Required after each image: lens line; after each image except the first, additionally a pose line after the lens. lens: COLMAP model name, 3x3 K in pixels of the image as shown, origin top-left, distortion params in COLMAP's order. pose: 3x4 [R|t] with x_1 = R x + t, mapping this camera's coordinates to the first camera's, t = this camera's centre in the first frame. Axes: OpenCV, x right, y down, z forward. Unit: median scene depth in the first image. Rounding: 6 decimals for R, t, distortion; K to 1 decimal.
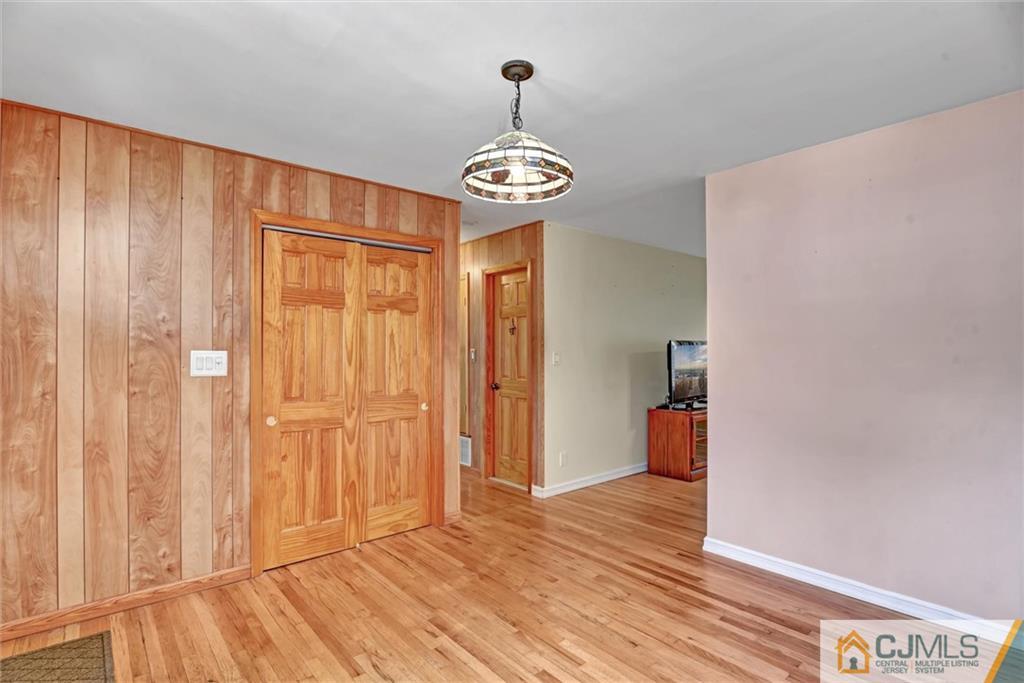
lens RADIAL K [[499.9, 0, 512.3], [0, 499.9, 347.8], [0, 0, 1]] dist [-0.020029, -0.000727]
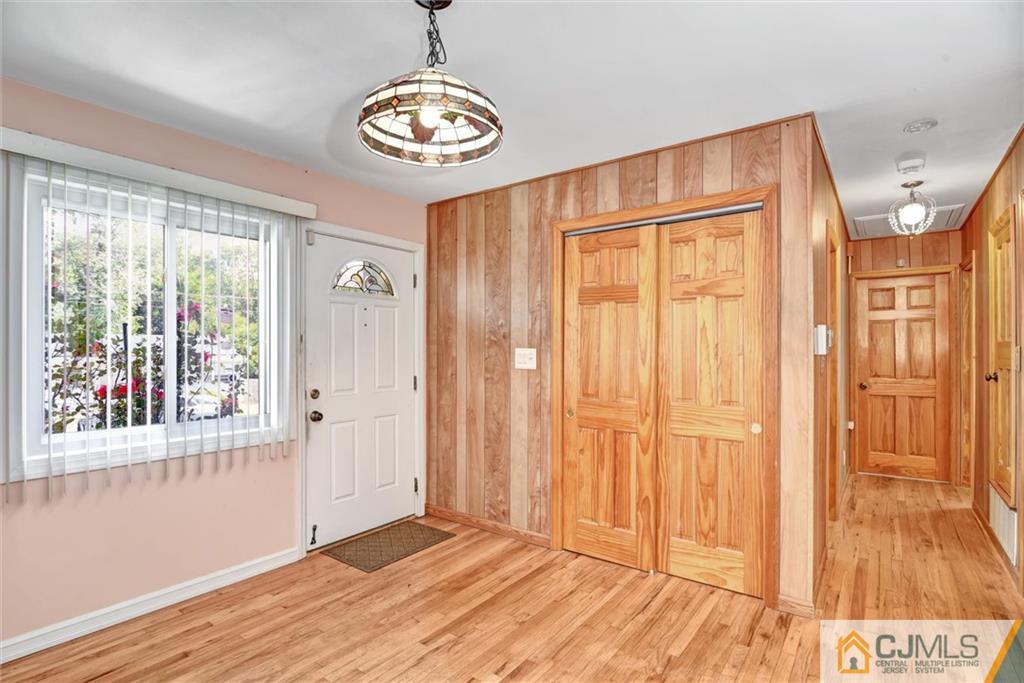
lens RADIAL K [[499.9, 0, 512.3], [0, 499.9, 347.8], [0, 0, 1]] dist [-0.020029, -0.000727]
pose [[0.227086, -0.000346, -0.973875, 0.544295], [0.003064, 0.999995, 0.000359, 0.003683], [0.973870, -0.003065, 0.227086, 0.637972]]
